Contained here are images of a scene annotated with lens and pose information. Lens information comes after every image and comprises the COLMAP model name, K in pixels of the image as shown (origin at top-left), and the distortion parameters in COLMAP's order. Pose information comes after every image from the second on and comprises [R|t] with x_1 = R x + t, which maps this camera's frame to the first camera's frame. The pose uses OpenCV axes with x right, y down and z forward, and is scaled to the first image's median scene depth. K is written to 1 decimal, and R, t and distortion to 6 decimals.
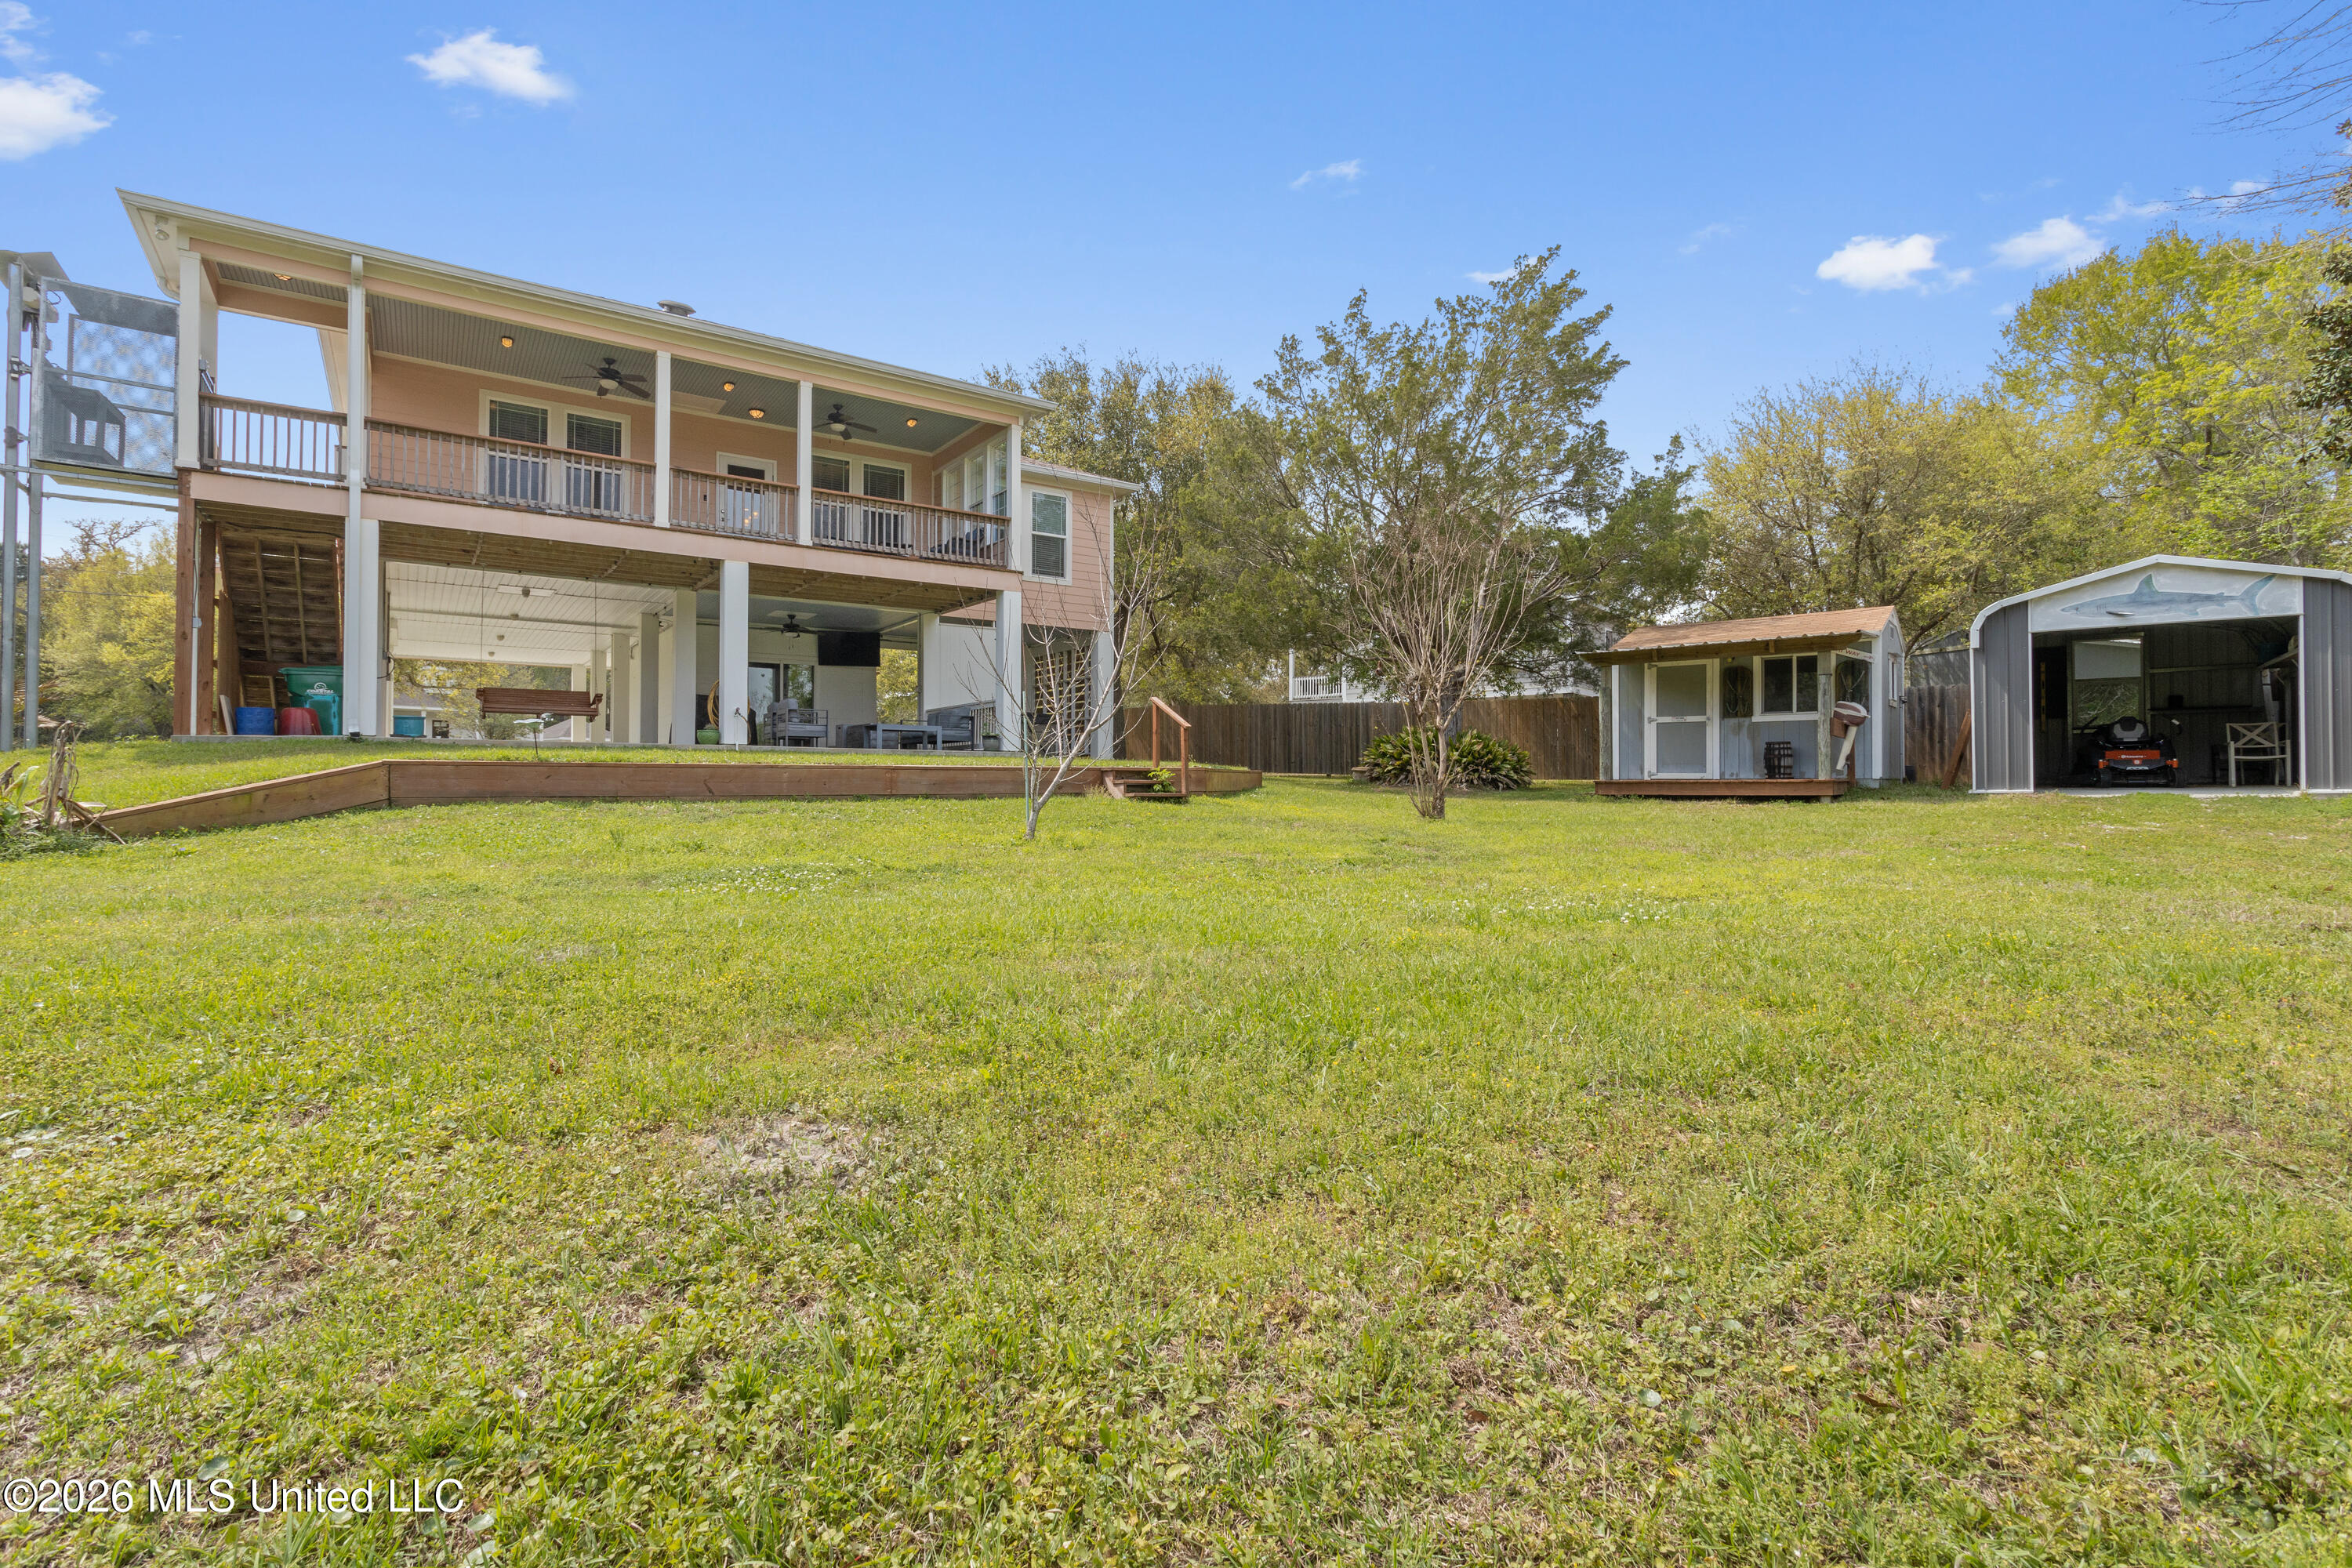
lens RADIAL K [[1182.2, 0, 1176.0], [0, 1182.2, 784.0], [0, 0, 1]] dist [-0.000070, -0.000774]
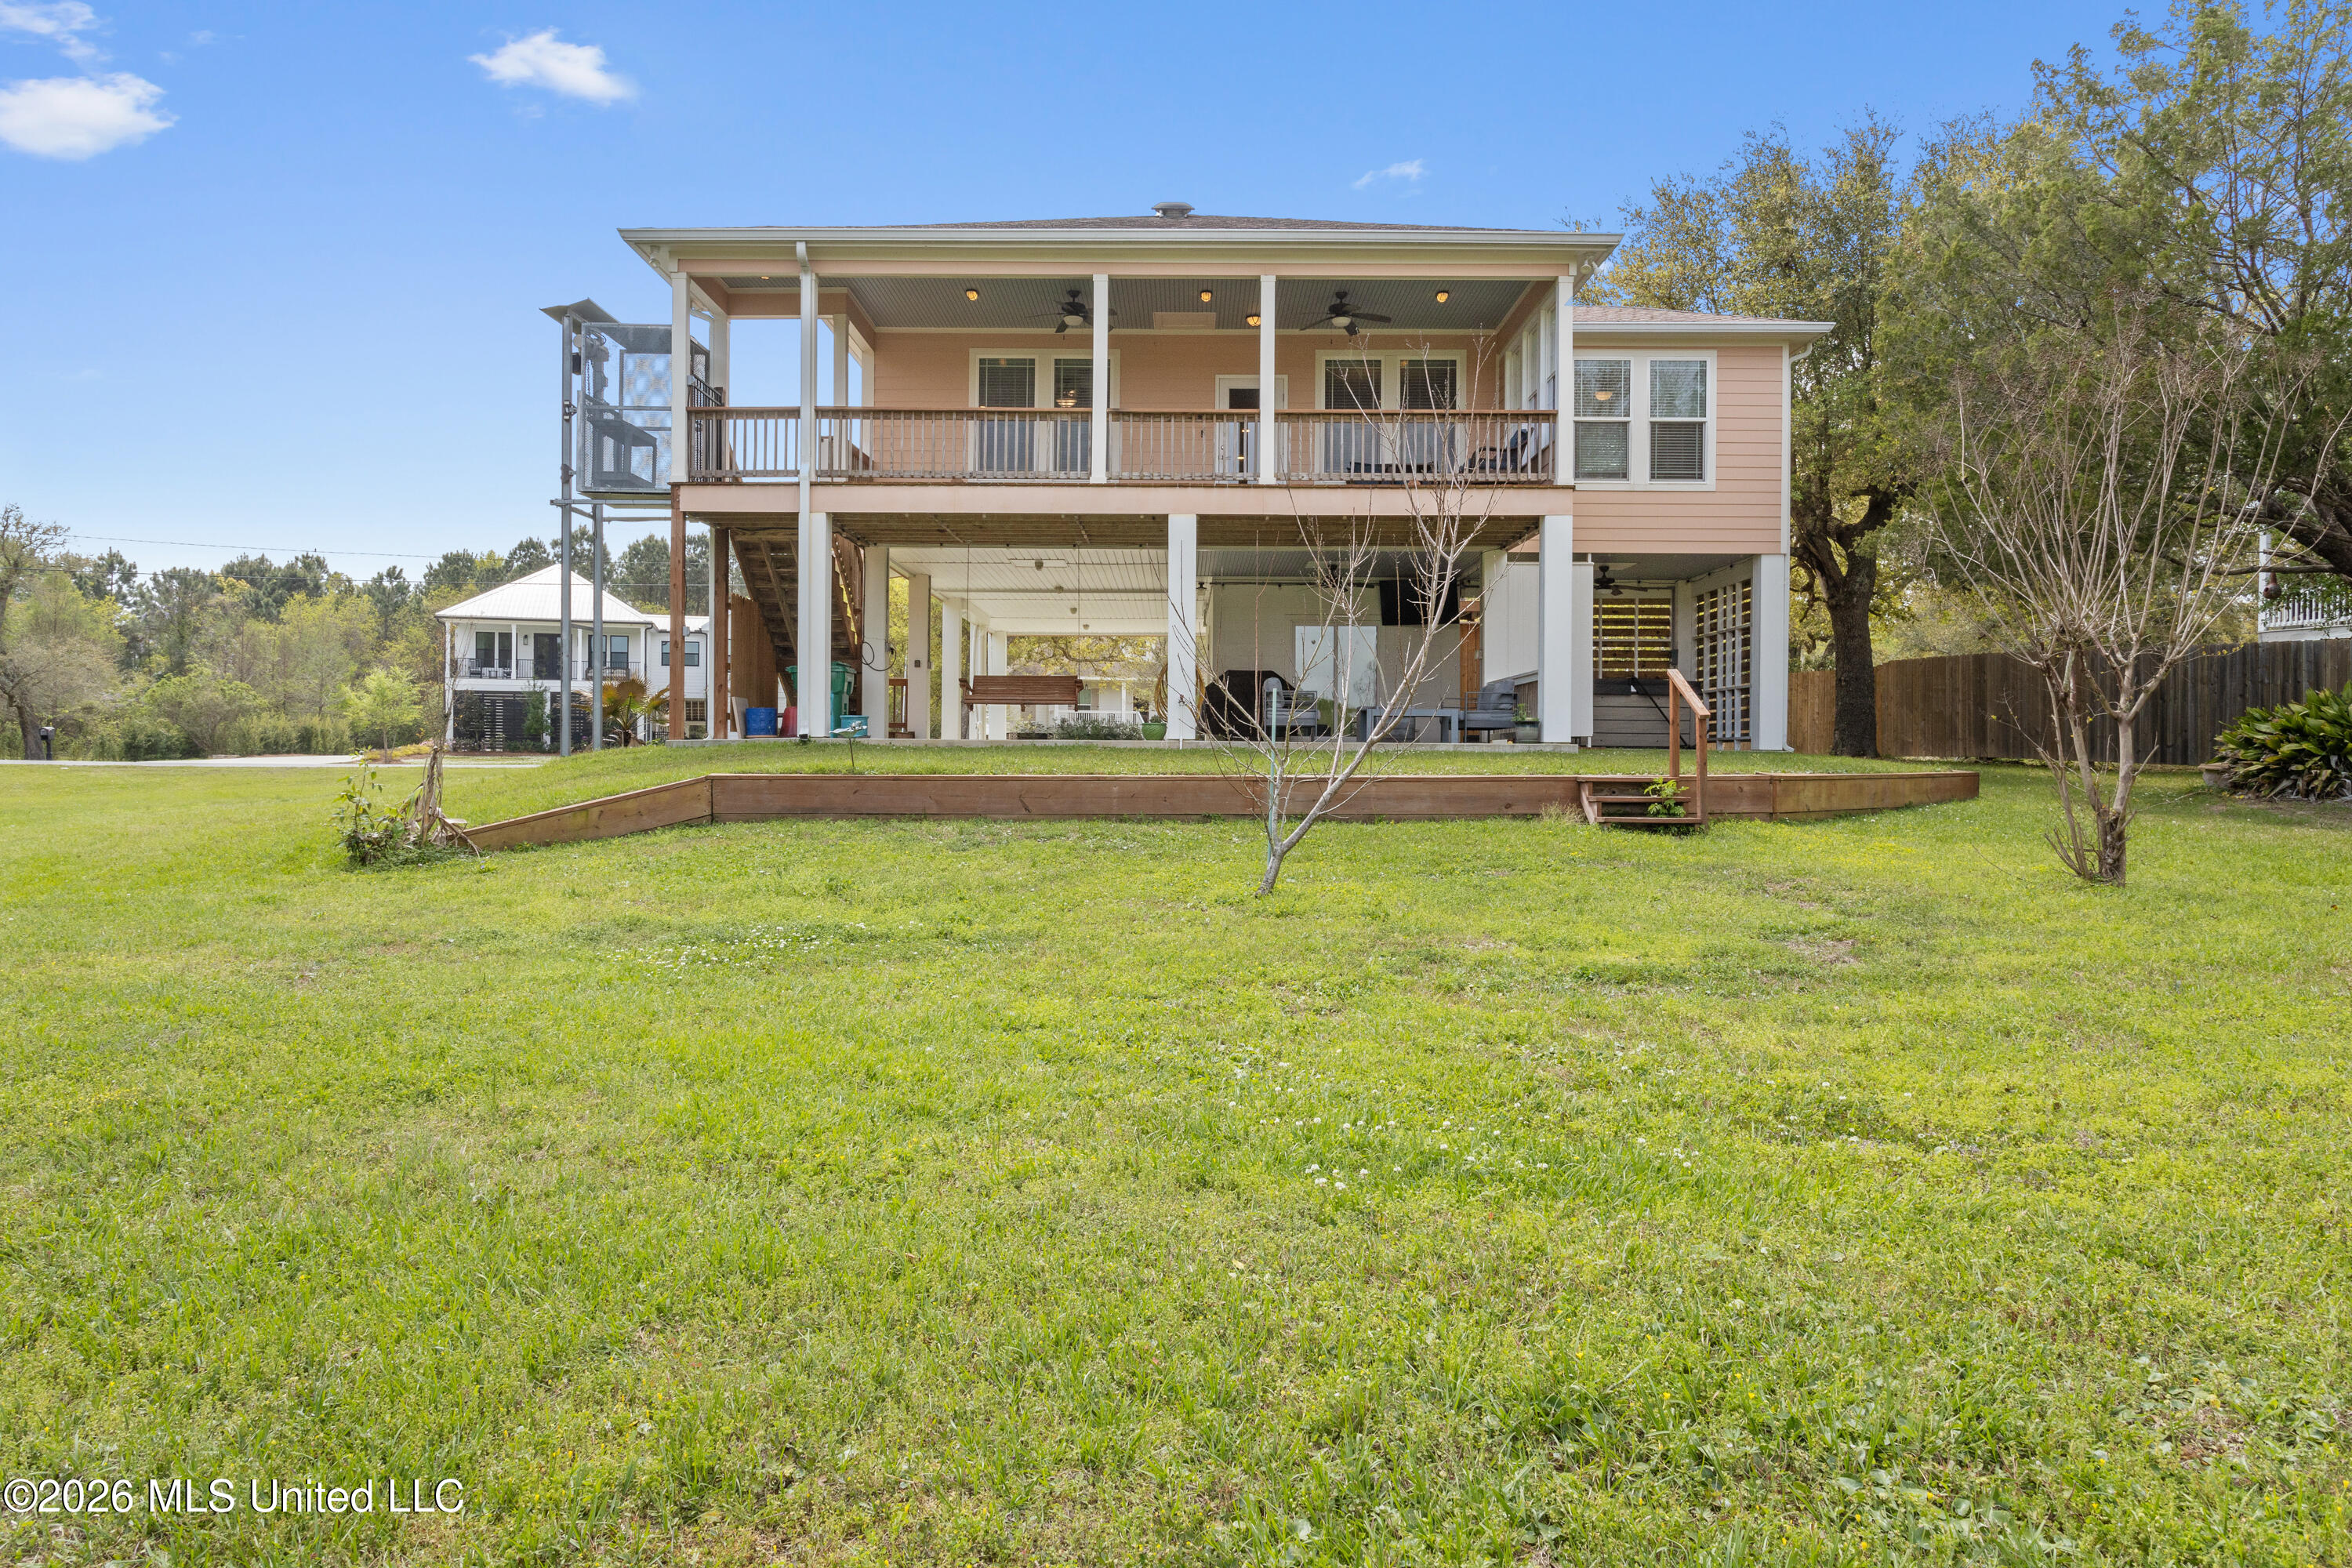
lens RADIAL K [[1558.8, 0, 1176.0], [0, 1558.8, 784.0], [0, 0, 1]] dist [-0.030332, -0.000568]
pose [[0.795175, 0.016697, -0.606150, 0.286731], [-0.000995, 0.999655, 0.026231, -0.032275], [0.606379, -0.020255, 0.794918, 0.146837]]
